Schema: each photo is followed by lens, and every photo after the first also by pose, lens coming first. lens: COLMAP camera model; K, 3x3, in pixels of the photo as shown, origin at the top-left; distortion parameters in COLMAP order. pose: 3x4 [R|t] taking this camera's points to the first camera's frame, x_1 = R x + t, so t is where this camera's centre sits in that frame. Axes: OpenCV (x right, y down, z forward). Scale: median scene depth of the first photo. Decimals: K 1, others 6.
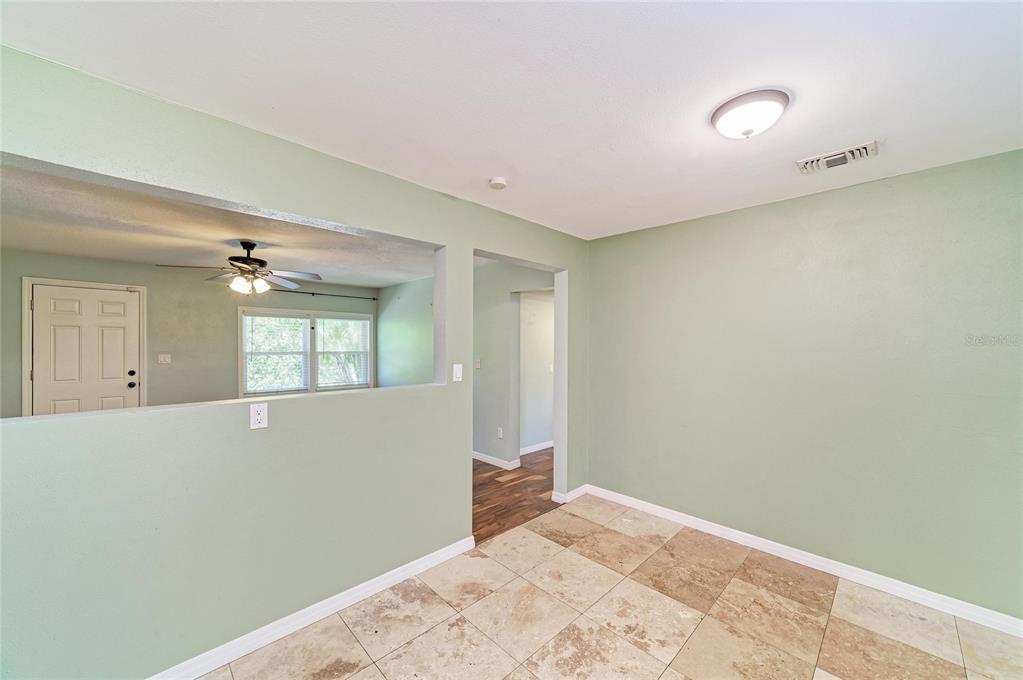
lens RADIAL K [[385.9, 0, 515.1], [0, 385.9, 344.5], [0, 0, 1]] dist [-0.015892, 0.005619]
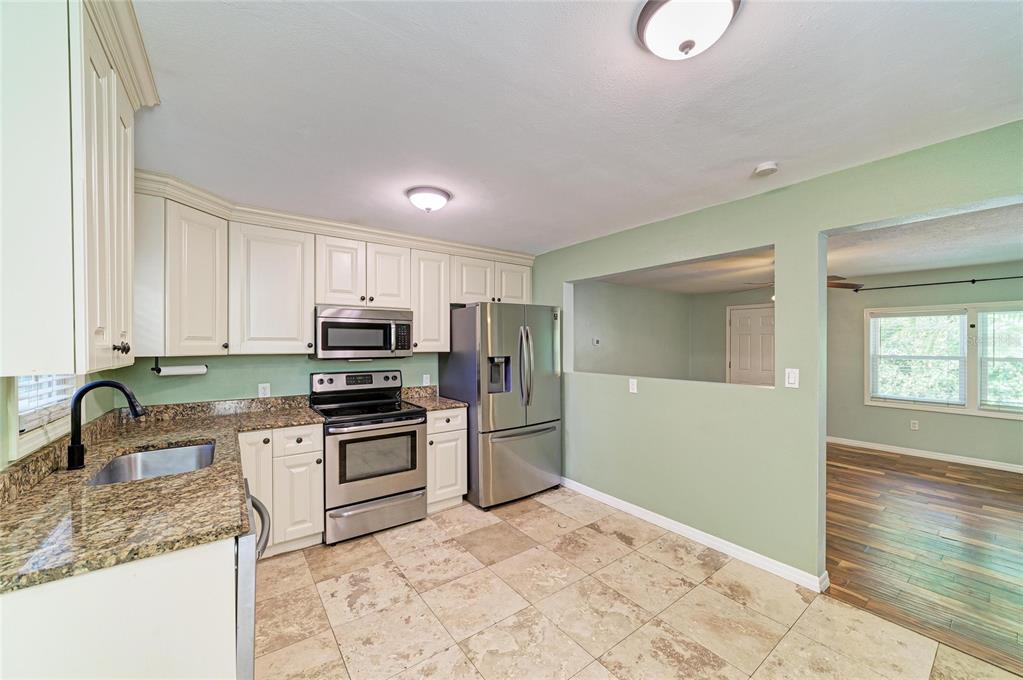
lens RADIAL K [[385.9, 0, 515.1], [0, 385.9, 344.5], [0, 0, 1]] dist [-0.015892, 0.005619]
pose [[-0.138591, -0.002658, -0.990346, 0.466803], [-0.004419, 0.999988, -0.002065, -0.000457], [0.990340, 0.004091, -0.138601, 0.272285]]
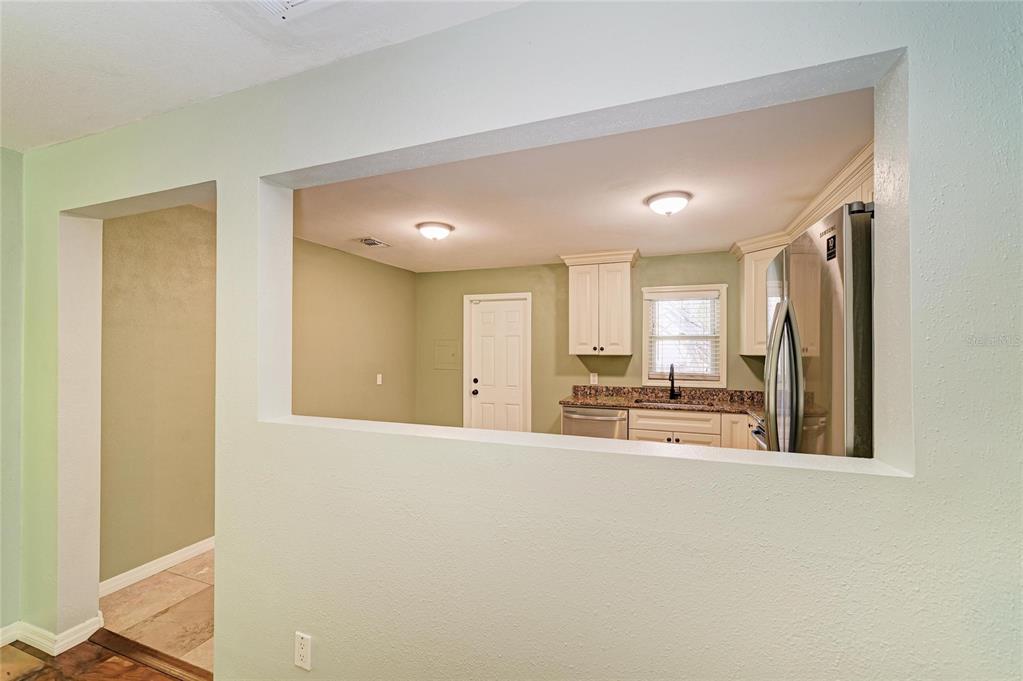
lens RADIAL K [[420.6, 0, 515.8], [0, 420.6, 343.1], [0, 0, 1]] dist [-0.003258, 0.000362]
pose [[-0.420047, 0.007239, 0.907473, -0.521993], [0.002549, 0.999974, -0.006797, -0.003997], [-0.907499, -0.000542, -0.420055, 0.528908]]
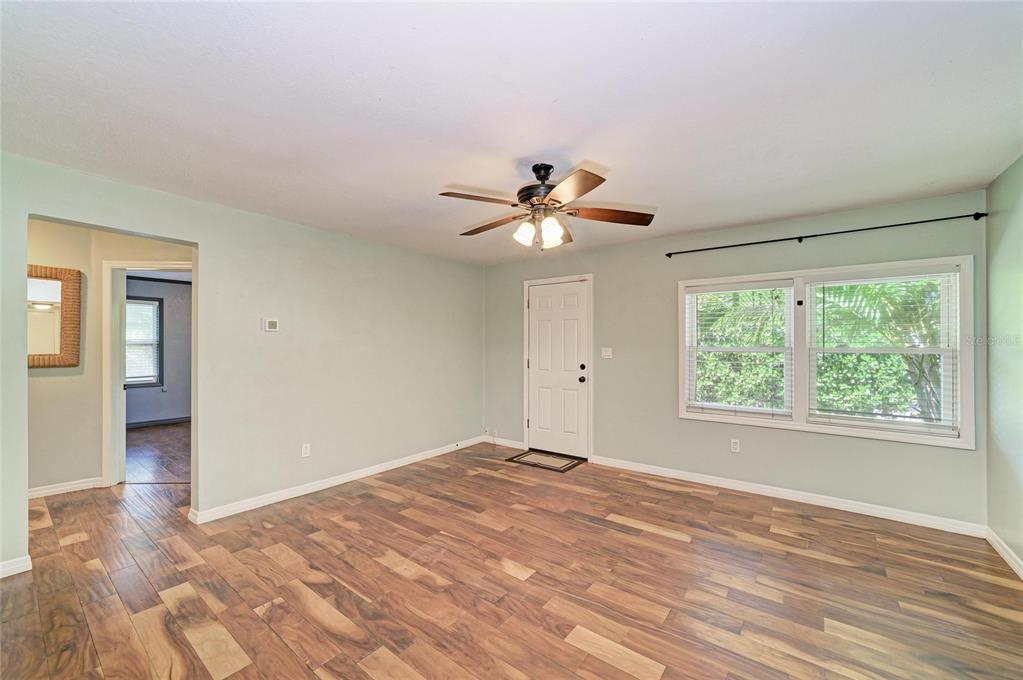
lens RADIAL K [[403.0, 0, 513.7], [0, 403.0, 344.1], [0, 0, 1]] dist [-0.019201, 0.007626]
pose [[0.134432, -0.007408, -0.990895, -0.038061], [-0.003072, 0.999964, -0.007892, 0.026822], [0.990918, 0.004105, 0.134404, 0.705722]]
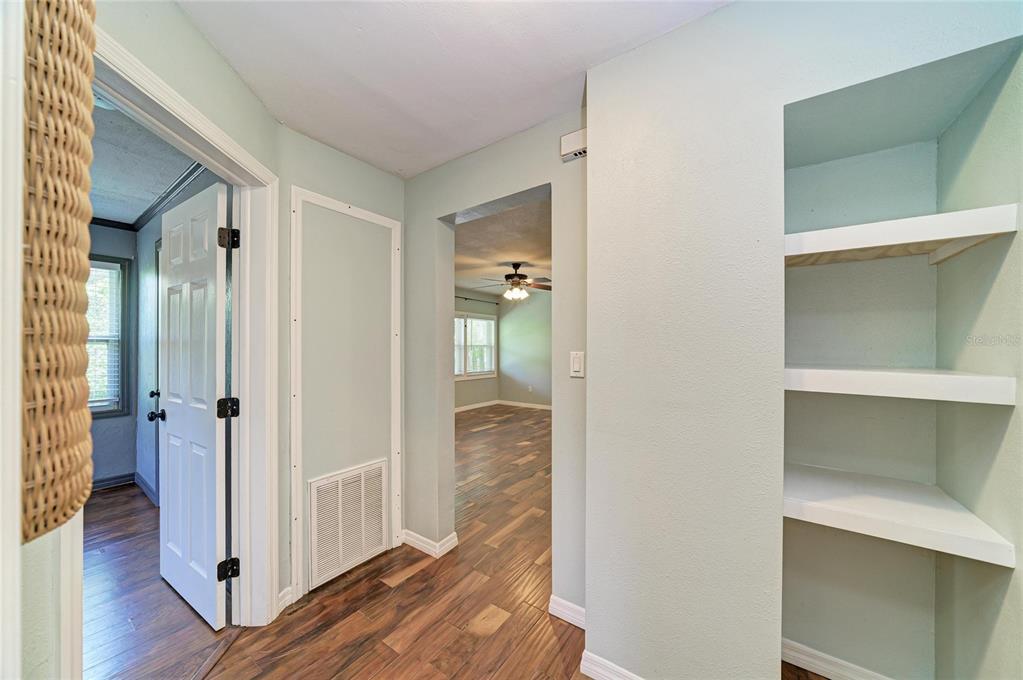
lens RADIAL K [[358.2, 0, 511.5], [0, 358.2, 340.0], [0, 0, 1]] dist [-0.000177, 0.000004]
pose [[0.986015, 0.001455, 0.166651, -0.762480], [0.001367, 0.999858, -0.016817, 0.030790], [-0.166651, 0.016810, 0.985873, -0.245021]]
